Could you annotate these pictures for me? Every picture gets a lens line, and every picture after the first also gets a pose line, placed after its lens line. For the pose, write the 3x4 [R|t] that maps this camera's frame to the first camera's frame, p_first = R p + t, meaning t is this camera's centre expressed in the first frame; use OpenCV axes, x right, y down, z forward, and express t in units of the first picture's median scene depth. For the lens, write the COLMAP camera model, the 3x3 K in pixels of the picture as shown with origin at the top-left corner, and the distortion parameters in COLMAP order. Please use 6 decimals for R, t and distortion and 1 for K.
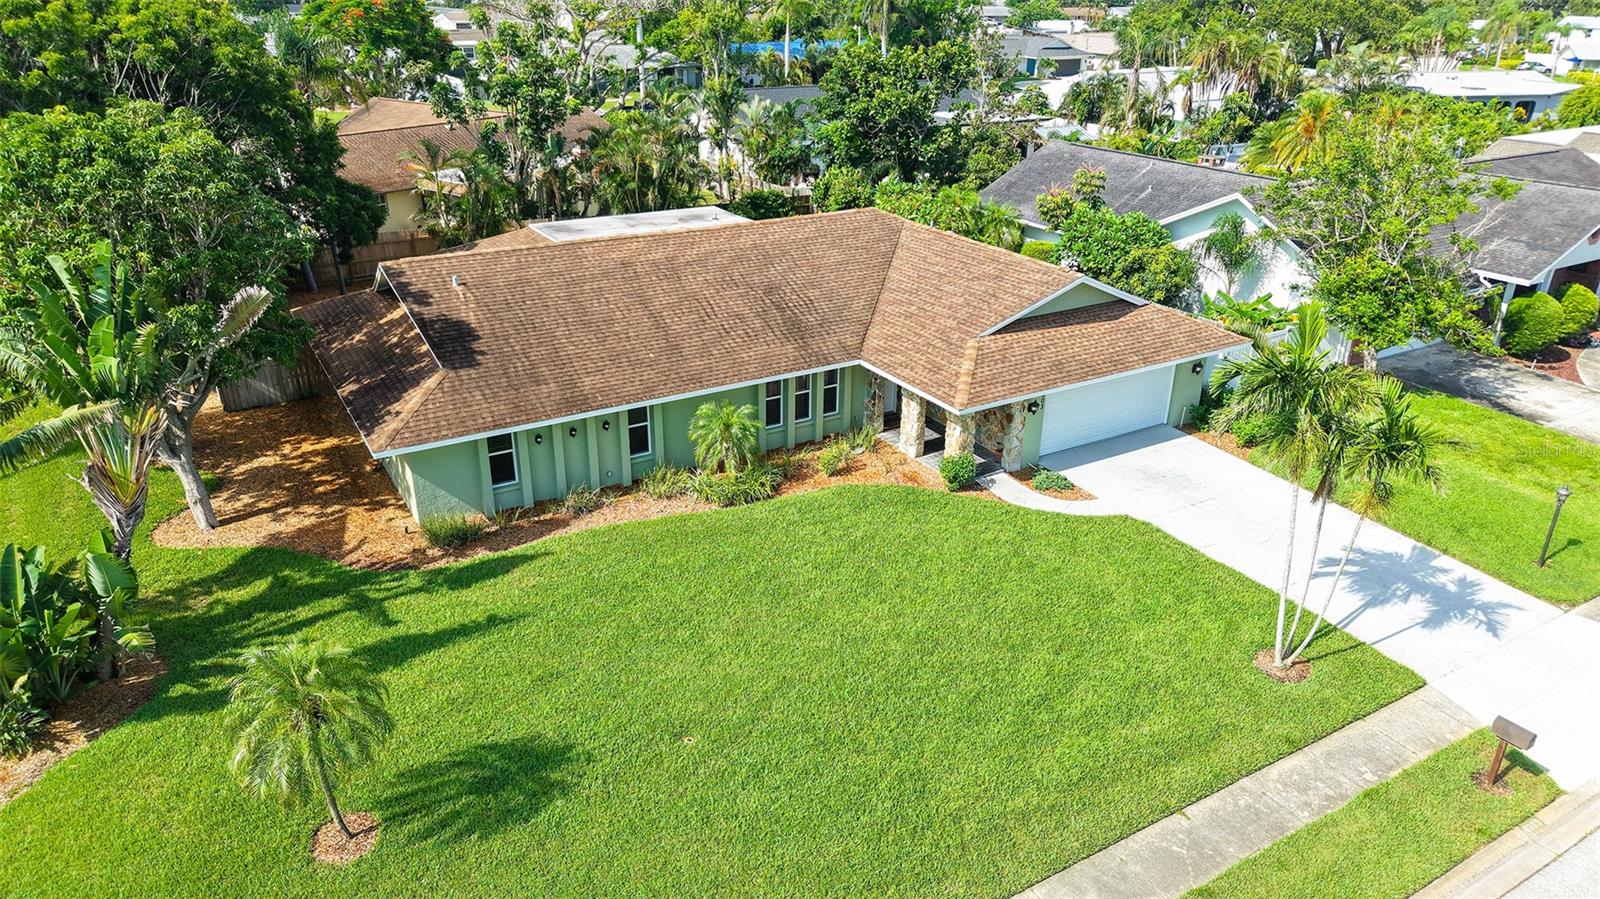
lens RADIAL K [[1059.2, 0, 800.0], [0, 1059.2, 449.5], [0, 0, 1]] dist [0.030867, -0.033618]
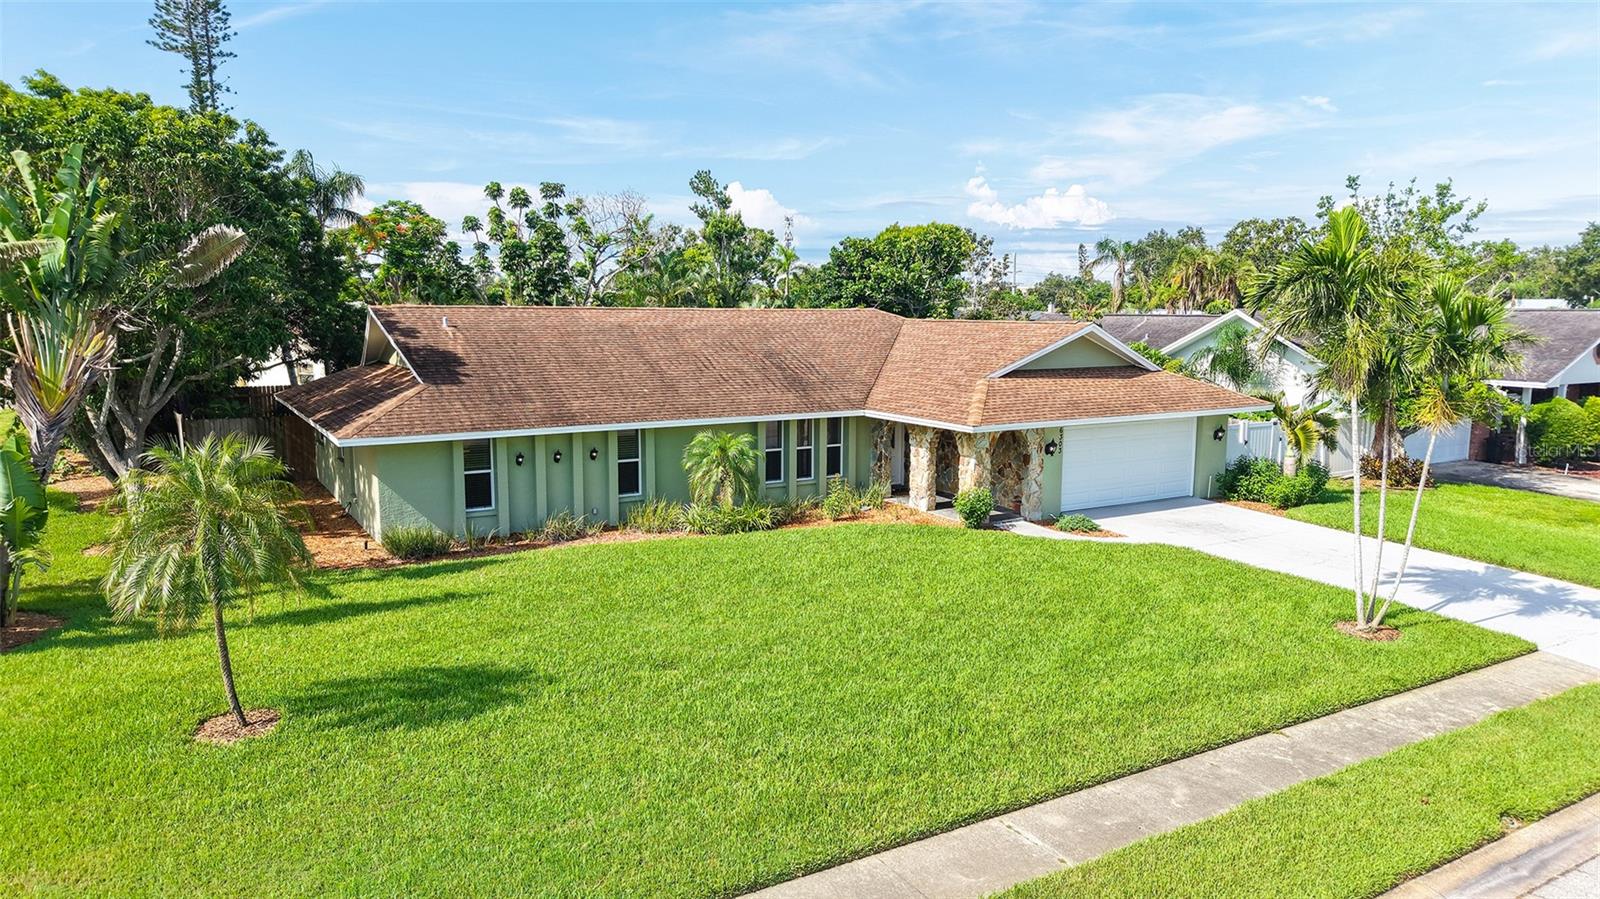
lens RADIAL K [[1059.2, 0, 800.0], [0, 1059.2, 449.5], [0, 0, 1]] dist [0.030867, -0.033618]
pose [[0.999980, -0.006083, 0.001627, -0.003482], [0.006296, 0.960295, -0.278914, 0.232740], [0.000134, 0.278919, 0.960315, 0.104820]]
